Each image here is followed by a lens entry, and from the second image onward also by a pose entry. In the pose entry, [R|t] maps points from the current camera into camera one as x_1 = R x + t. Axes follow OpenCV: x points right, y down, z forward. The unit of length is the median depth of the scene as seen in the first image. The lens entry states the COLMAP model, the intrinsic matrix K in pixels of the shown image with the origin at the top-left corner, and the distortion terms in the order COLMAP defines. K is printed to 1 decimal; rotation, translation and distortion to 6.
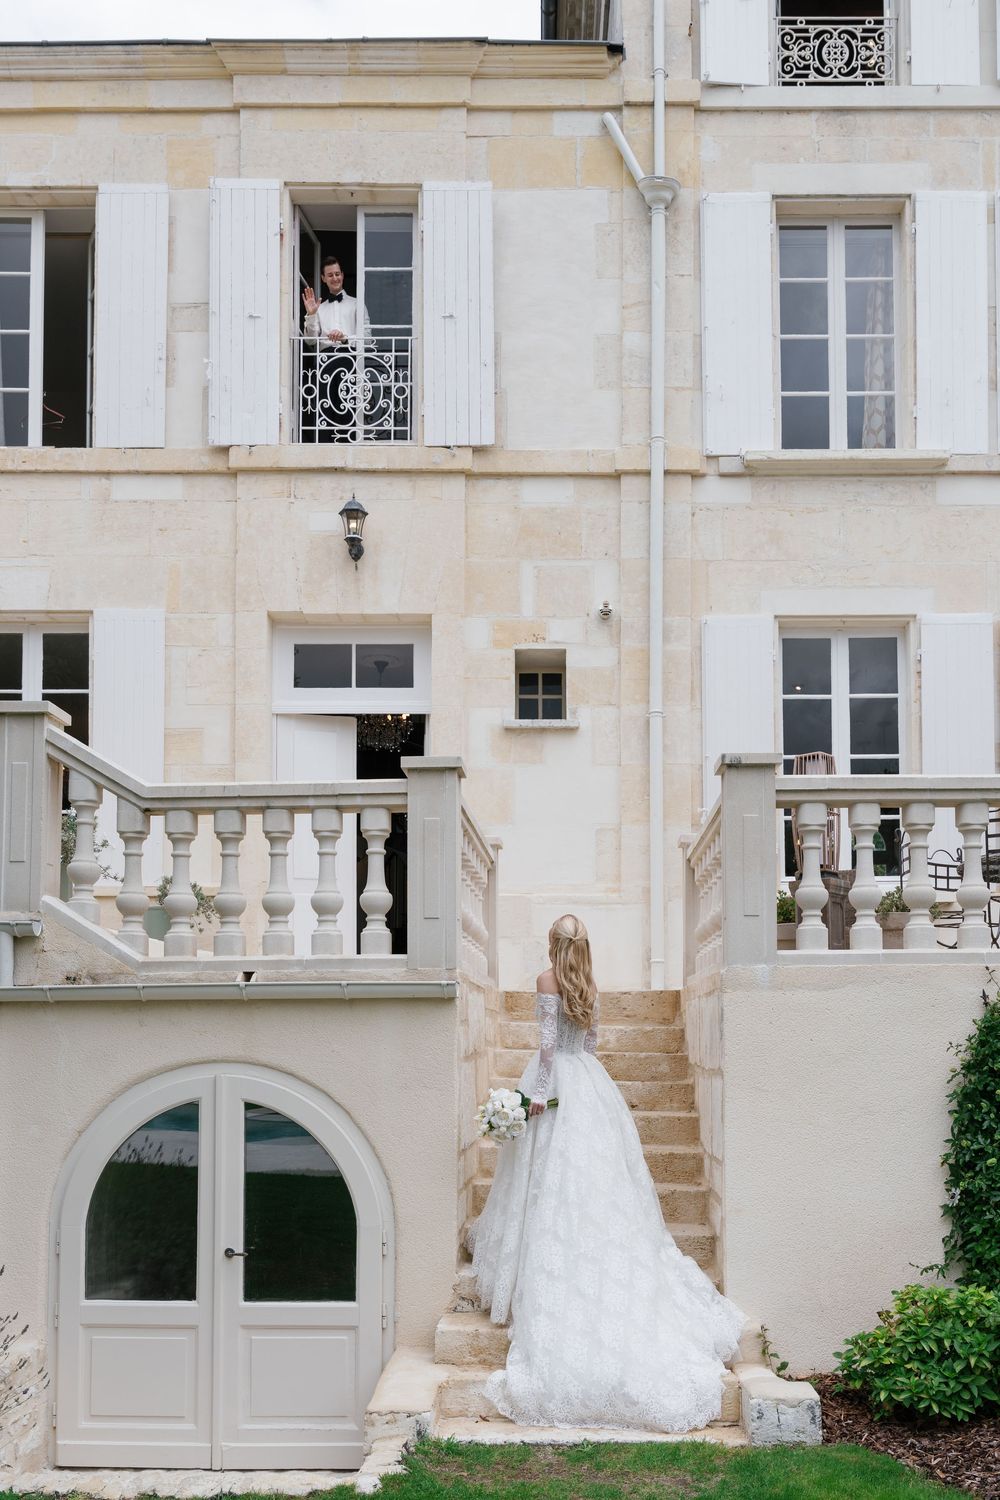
lens RADIAL K [[1966.1, 0, 500.3], [0, 1966.1, 750.6], [0, 0, 1]] dist [0.015443, 0.000000]
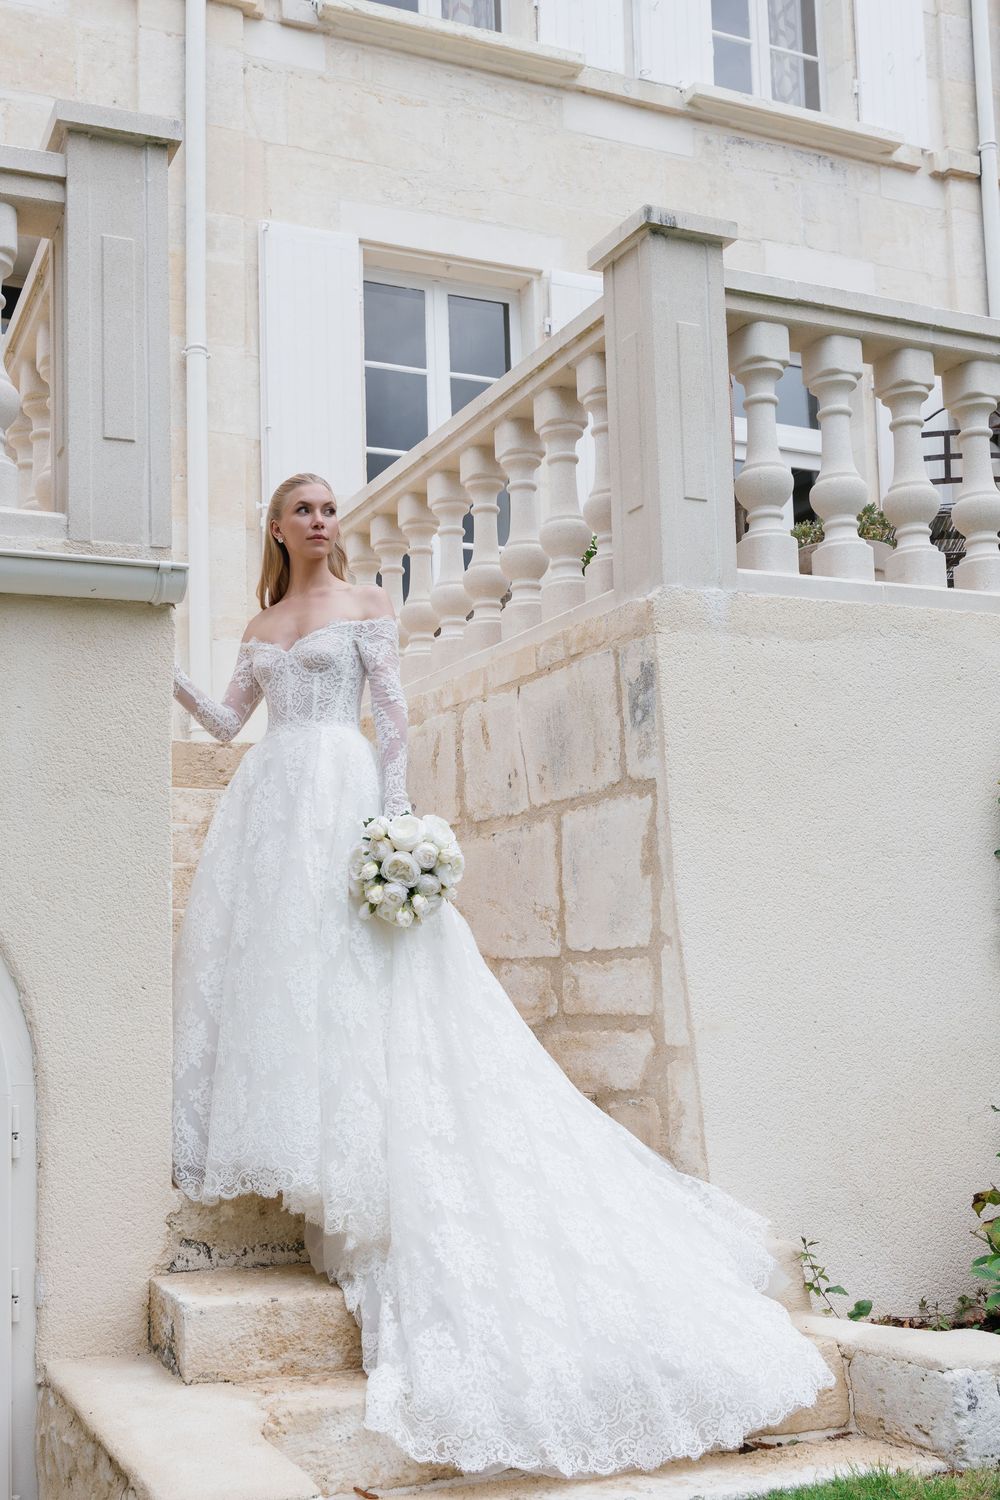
lens RADIAL K [[1901.8, 0, 499.8], [0, 1901.8, 749.1], [0, 0, 1]] dist [0.004663, 0.000000]
pose [[0.878657, 0.041308, 0.475663, -0.121248], [-0.033413, 0.999128, -0.025045, 0.120764], [-0.476283, 0.006113, 0.879271, 0.402339]]
